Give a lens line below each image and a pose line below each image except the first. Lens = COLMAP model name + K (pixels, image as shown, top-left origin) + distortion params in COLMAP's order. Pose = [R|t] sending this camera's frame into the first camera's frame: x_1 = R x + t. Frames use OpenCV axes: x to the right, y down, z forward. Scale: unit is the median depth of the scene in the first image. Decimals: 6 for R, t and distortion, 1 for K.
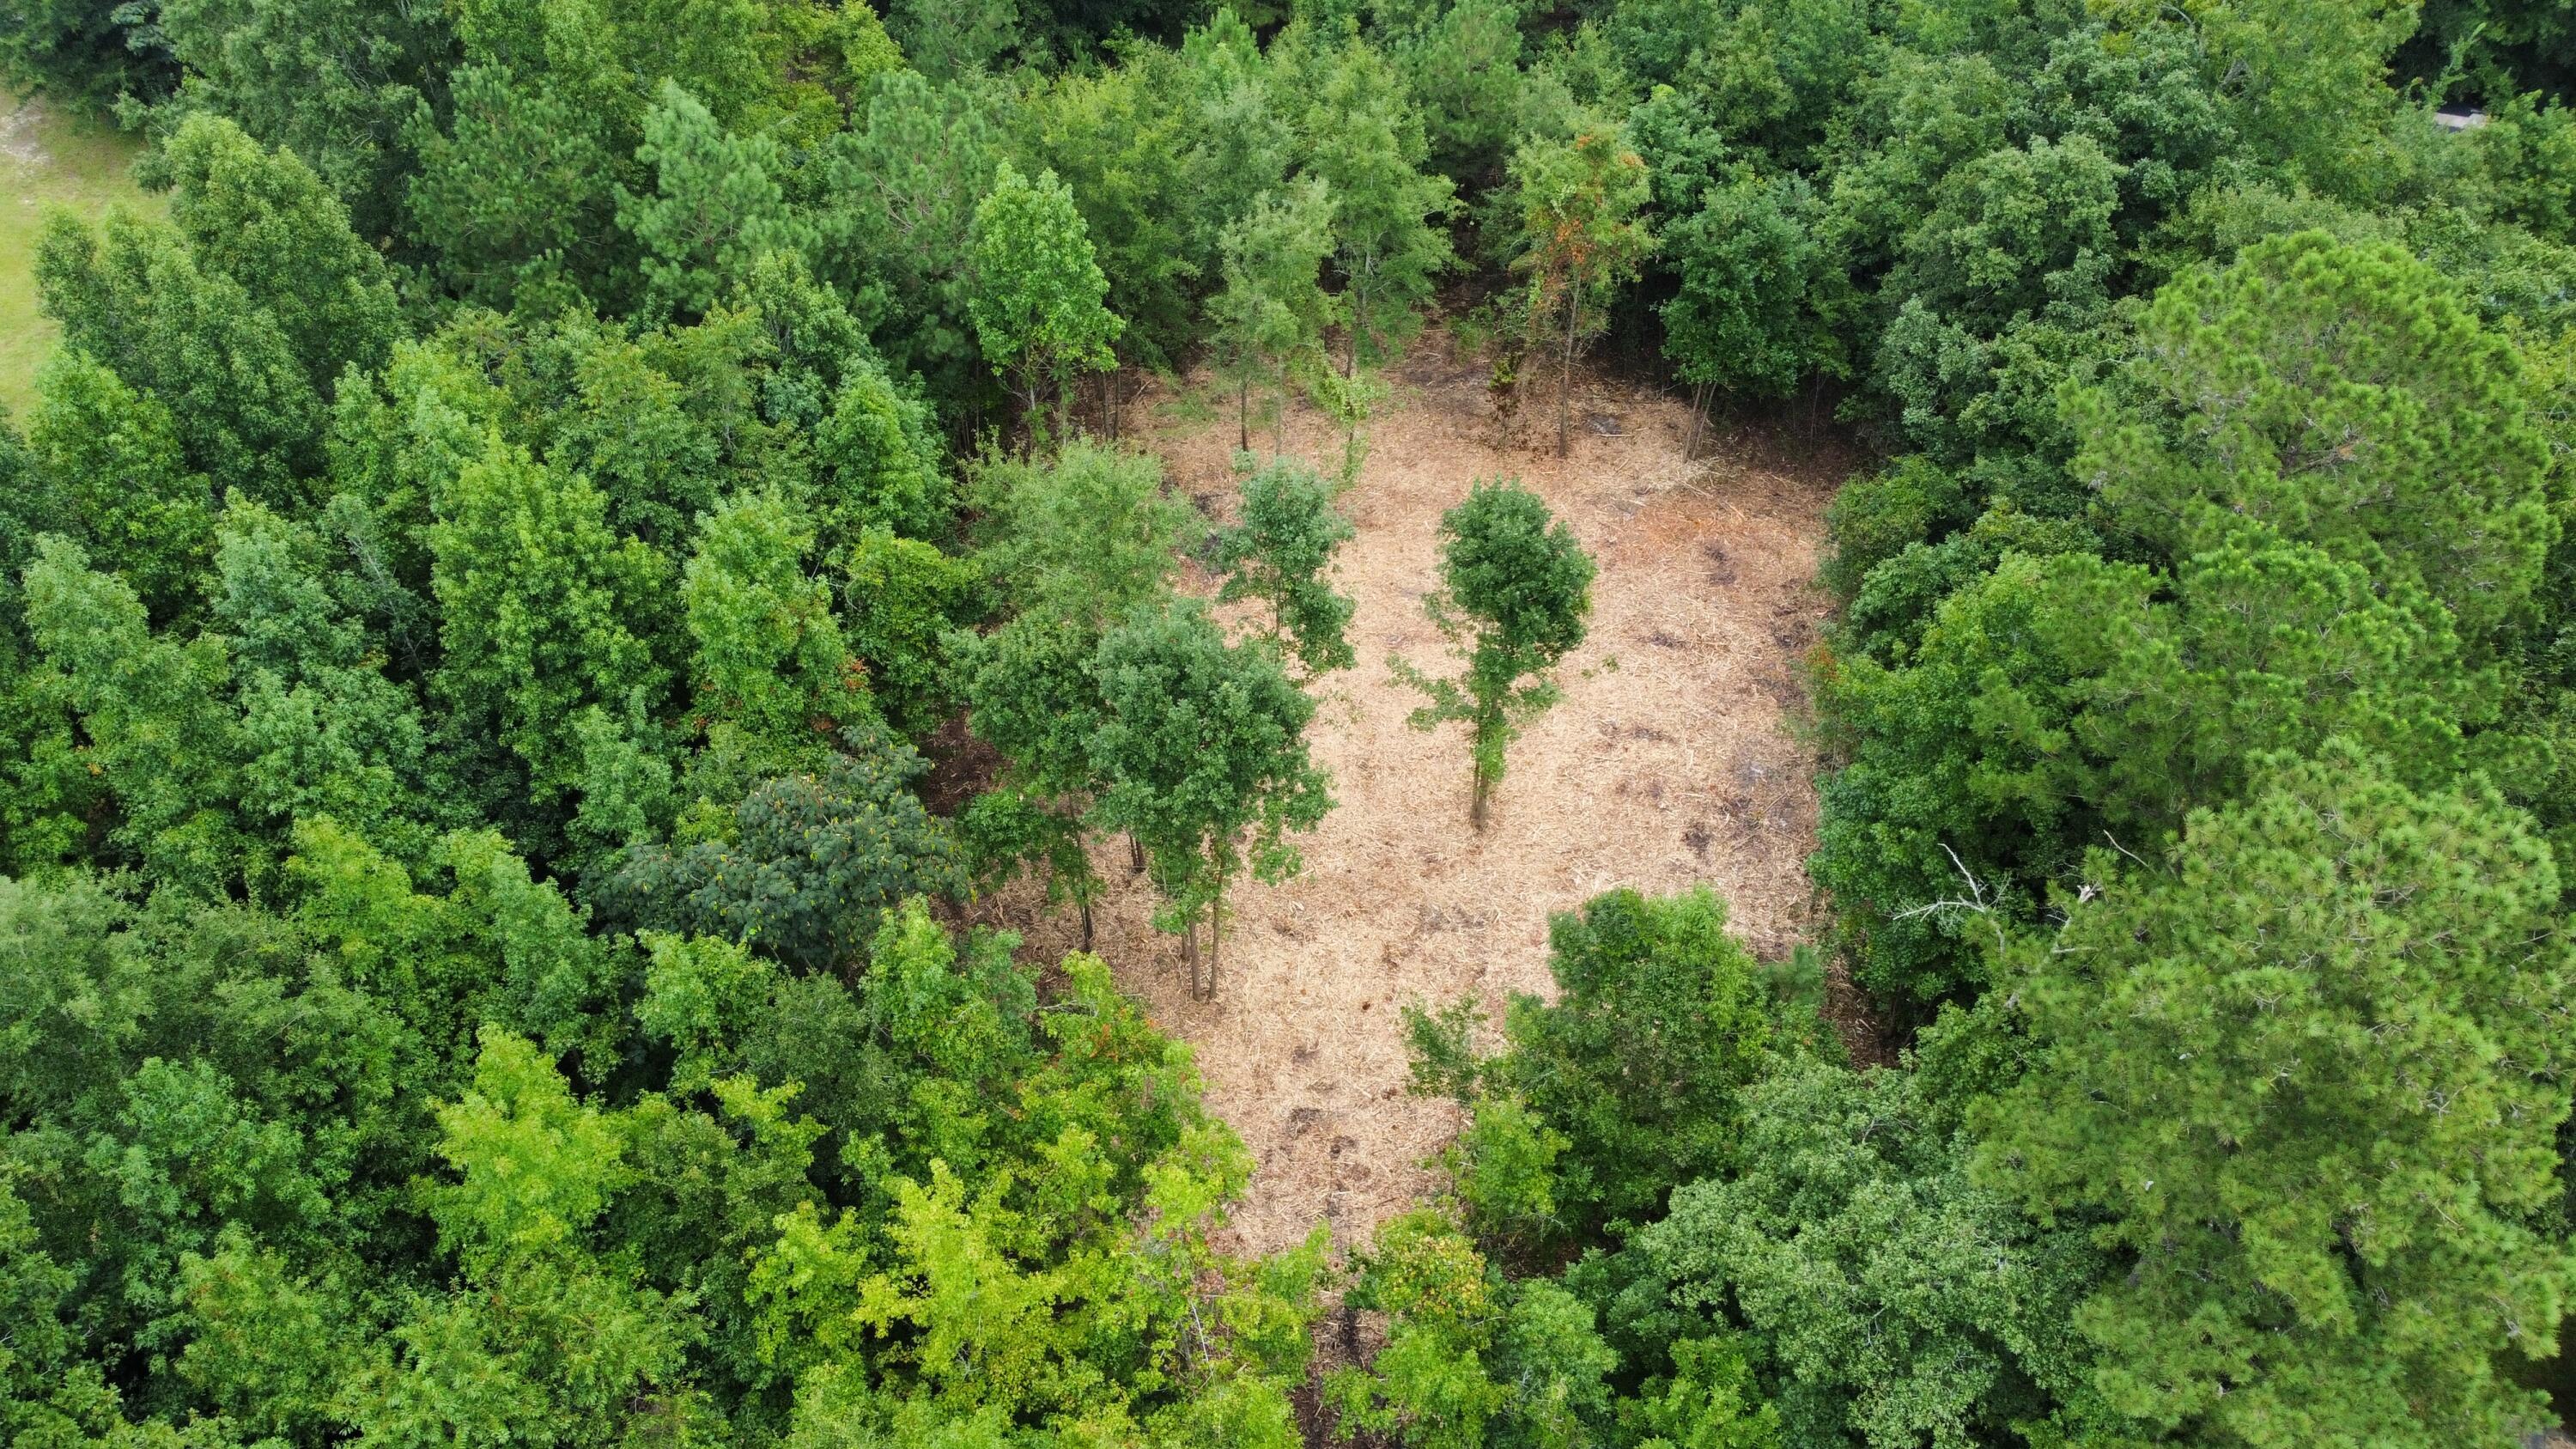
lens RADIAL K [[1961.4, 0, 1255.7], [0, 1961.4, 721.1], [0, 0, 1]] dist [-0.008577, 0.016241]
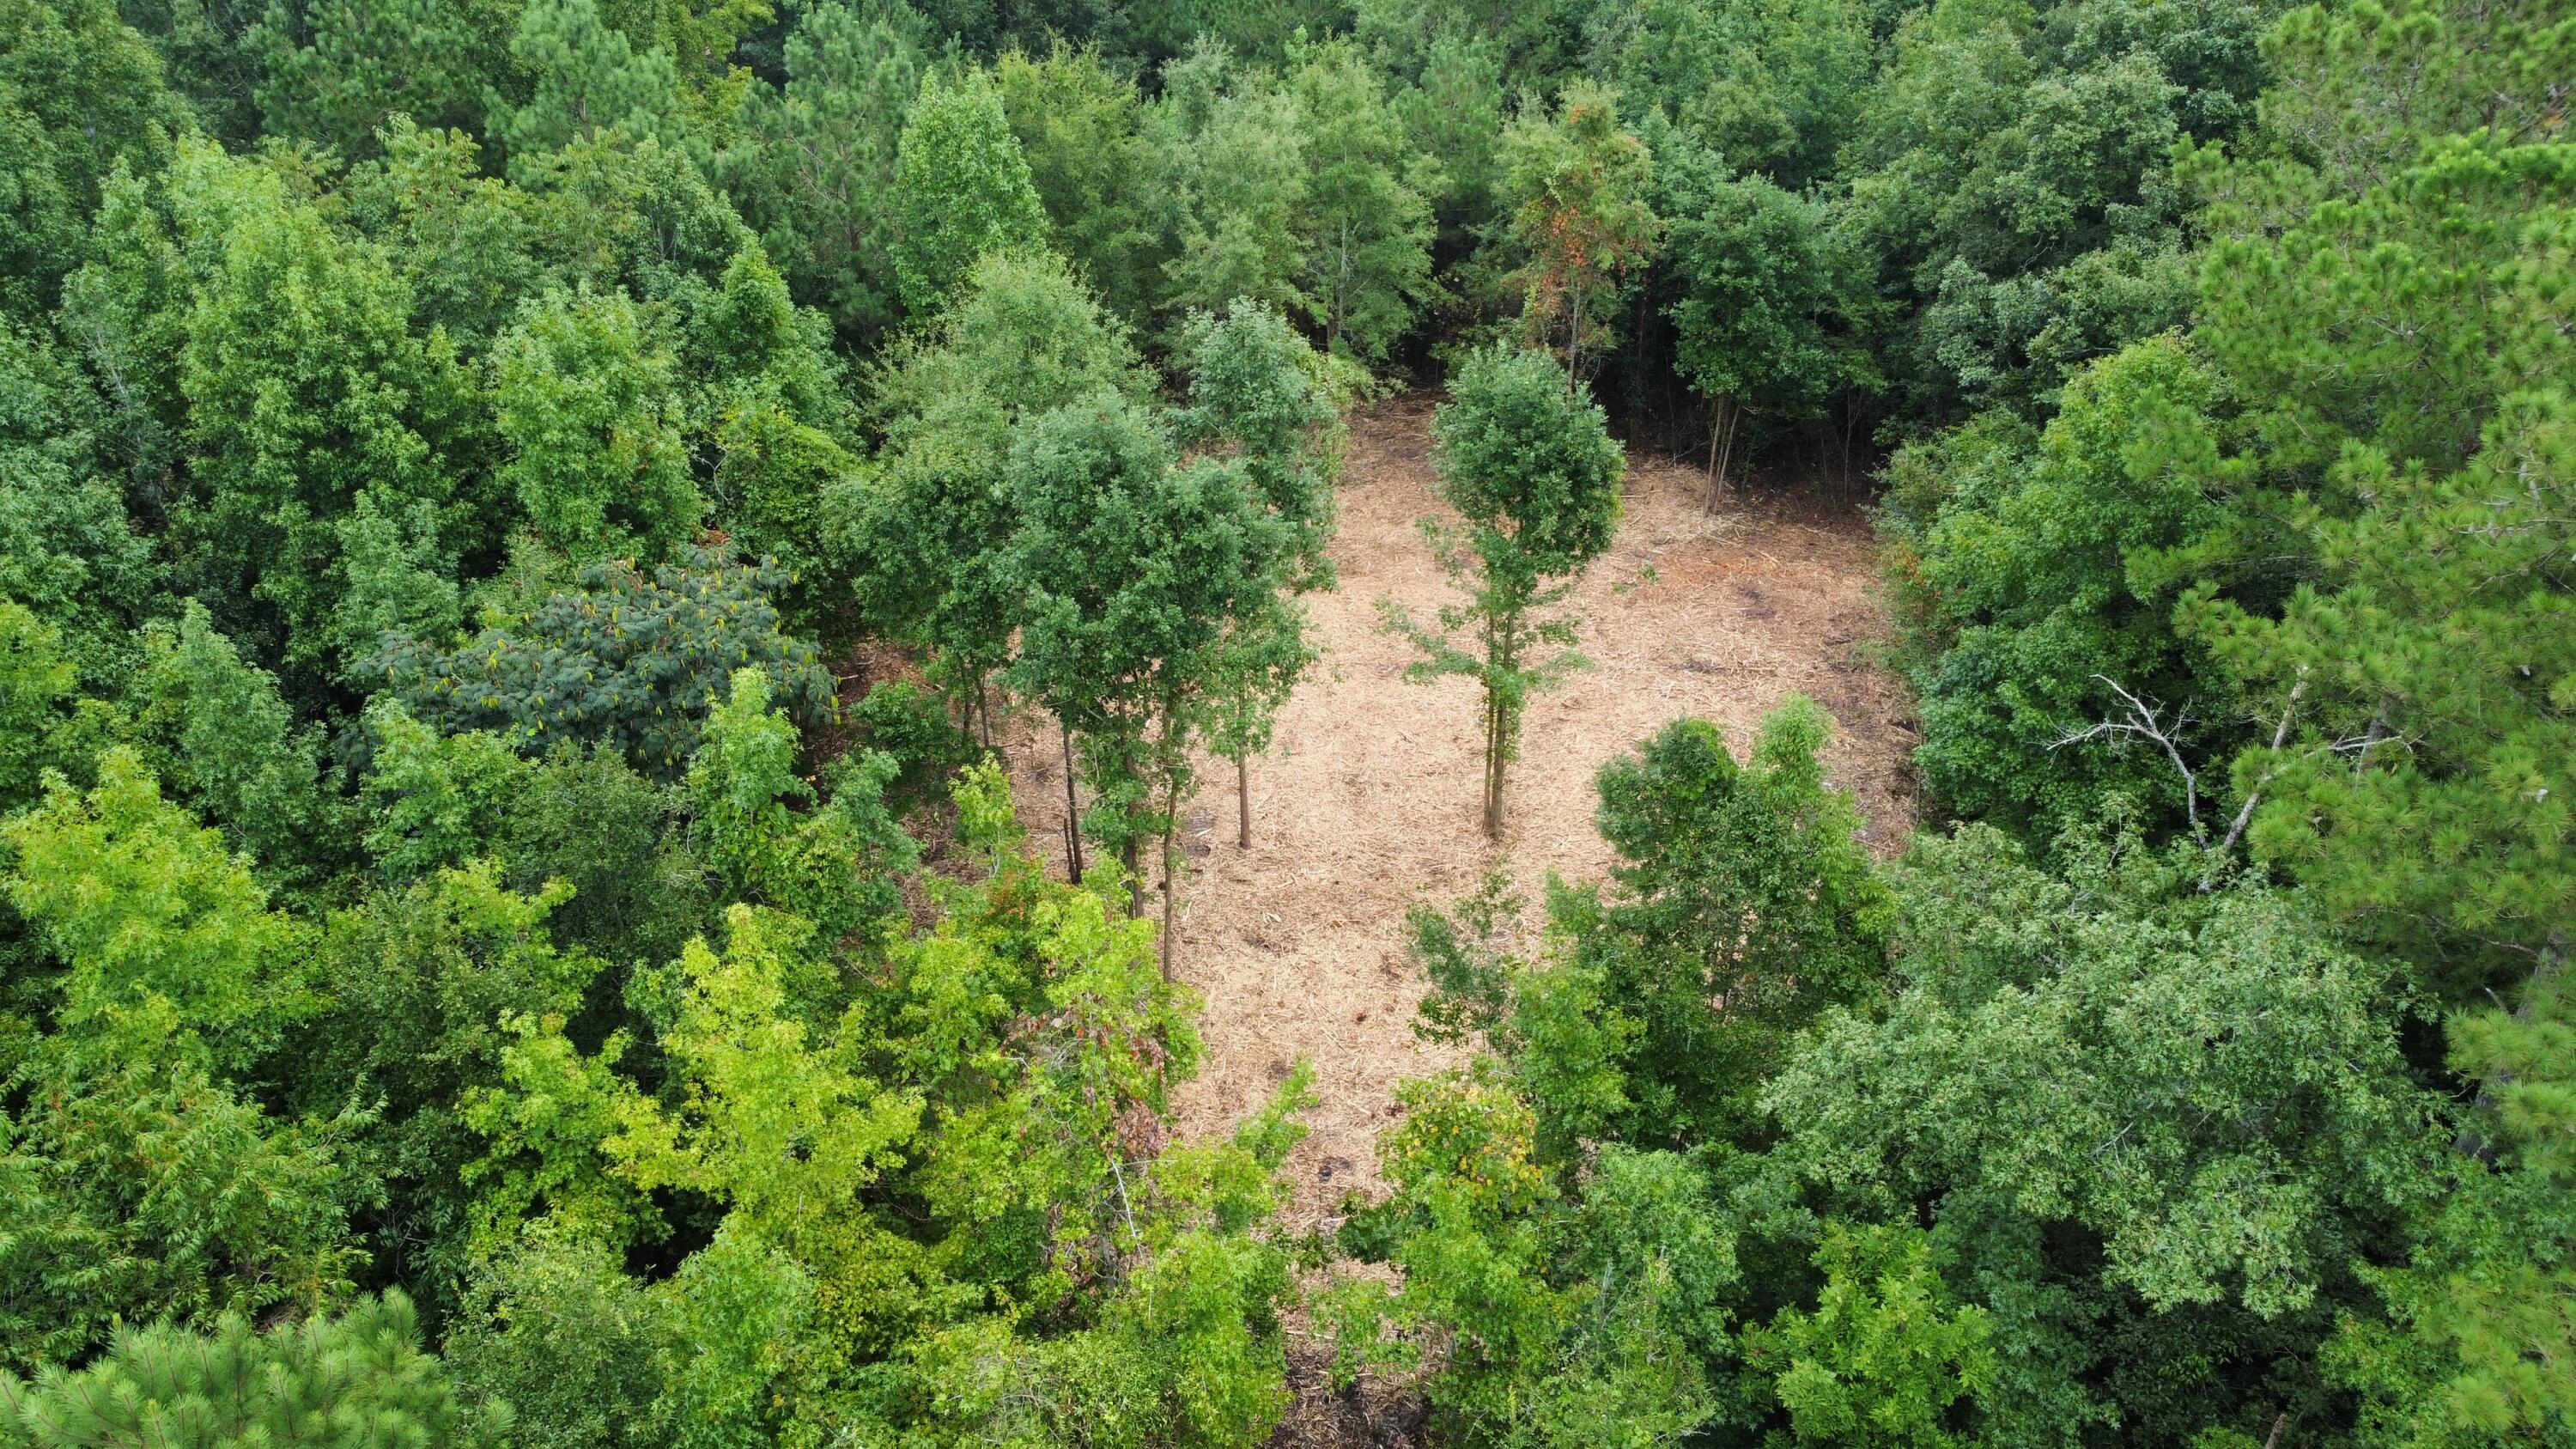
lens RADIAL K [[1961.4, 0, 1255.7], [0, 1961.4, 721.1], [0, 0, 1]] dist [-0.008577, 0.016241]
pose [[0.999906, -0.011540, 0.007442, 0.011004], [0.012965, 0.971950, -0.234830, 0.247374], [-0.004523, 0.234905, 0.972008, 0.240524]]
